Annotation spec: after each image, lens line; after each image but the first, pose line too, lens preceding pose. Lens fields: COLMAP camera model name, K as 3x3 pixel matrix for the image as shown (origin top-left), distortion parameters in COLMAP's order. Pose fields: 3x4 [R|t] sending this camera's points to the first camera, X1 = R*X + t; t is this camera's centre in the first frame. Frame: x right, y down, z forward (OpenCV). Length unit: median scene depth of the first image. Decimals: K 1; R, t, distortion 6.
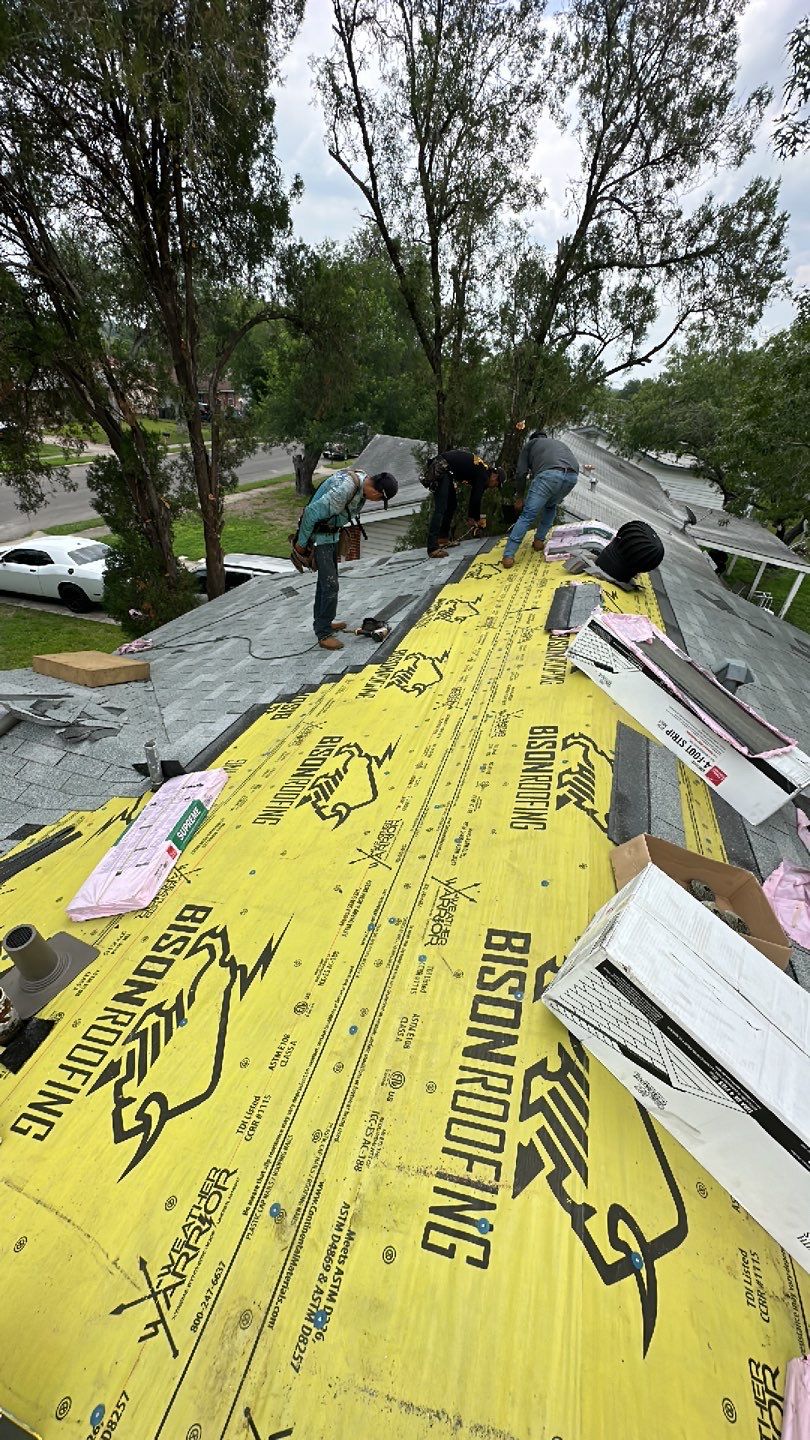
lens RADIAL K [[554.4, 0, 432.0], [0, 554.4, 721.4], [0, 0, 1]] dist [-0.030044, 0.000028]
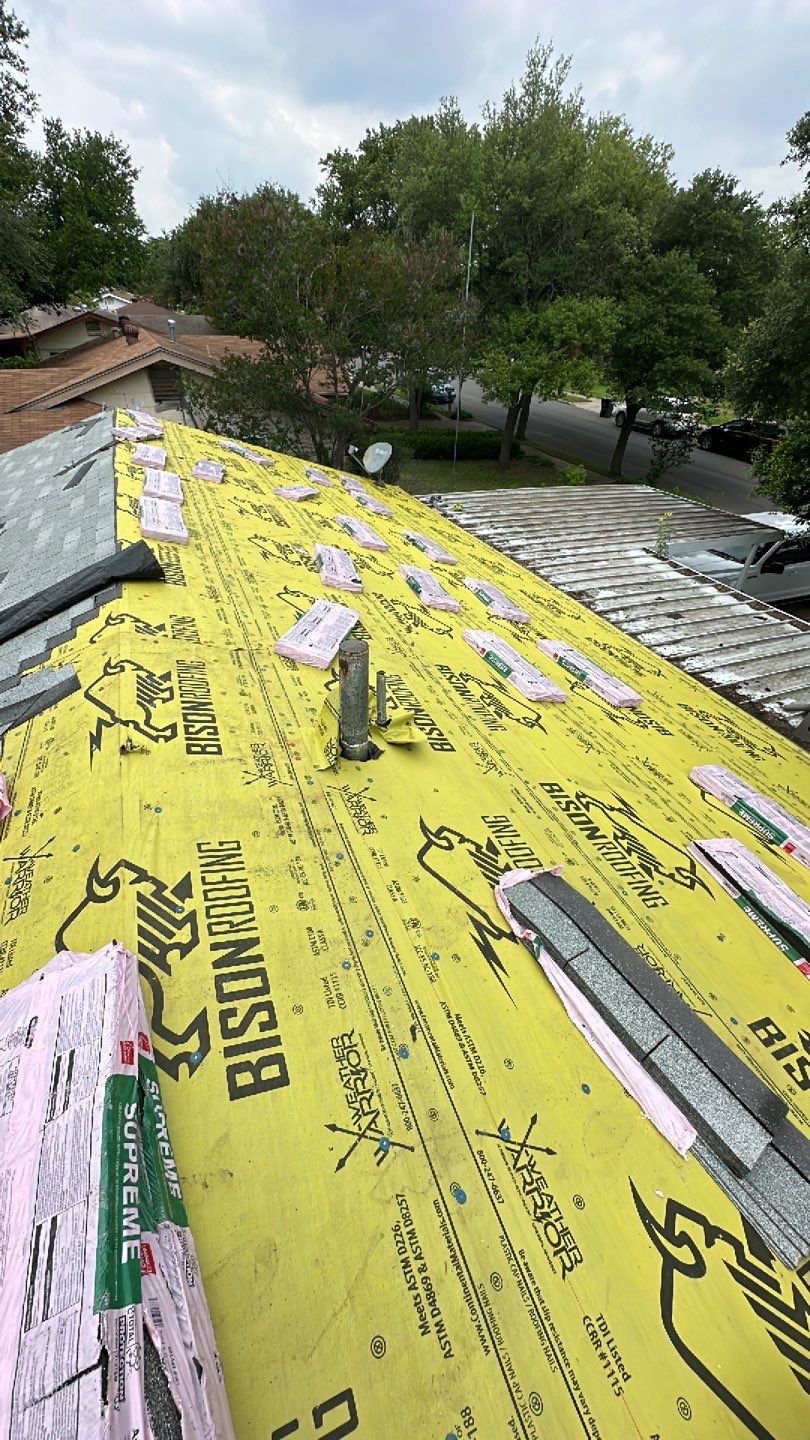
lens RADIAL K [[549.1, 0, 406.5], [0, 549.1, 718.7], [0, 0, 1]] dist [-0.002392, 0.000182]
pose [[-0.796176, 0.250080, -0.550967, 0.274829], [-0.397251, 0.470802, 0.787742, -0.523884], [0.456395, 0.846053, -0.275496, 0.907260]]
